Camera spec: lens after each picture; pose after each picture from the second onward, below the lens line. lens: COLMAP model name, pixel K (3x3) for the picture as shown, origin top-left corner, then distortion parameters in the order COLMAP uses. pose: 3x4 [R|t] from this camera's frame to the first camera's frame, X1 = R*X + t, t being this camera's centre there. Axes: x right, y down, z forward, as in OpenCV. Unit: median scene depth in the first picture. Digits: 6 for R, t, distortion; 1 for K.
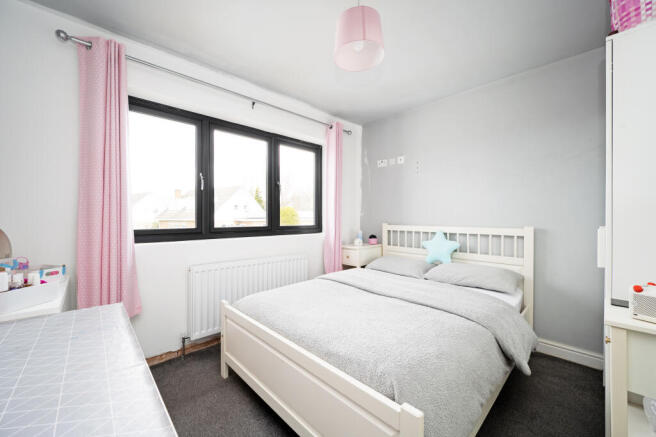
lens RADIAL K [[258.9, 0, 327.0], [0, 258.9, 217.0], [0, 0, 1]] dist [-0.000607, -0.000040]
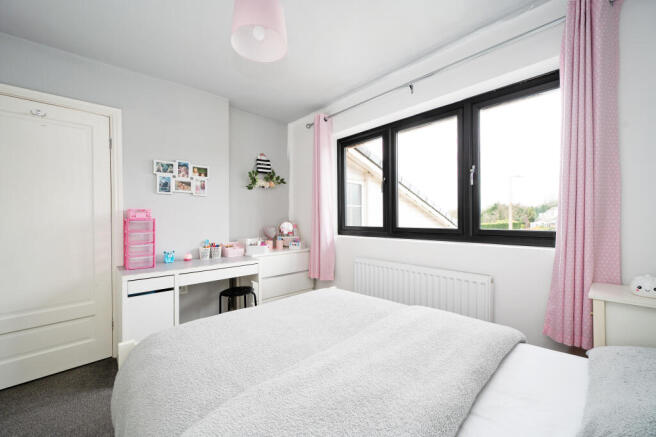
lens RADIAL K [[258.9, 0, 331.9], [0, 258.9, 218.3], [0, 0, 1]] dist [-0.000607, -0.000040]
pose [[-0.001572, 0.008599, -0.999962, 0.603728], [0.013045, 0.999878, 0.008578, -0.007315], [0.999914, -0.013031, -0.001684, 0.740861]]
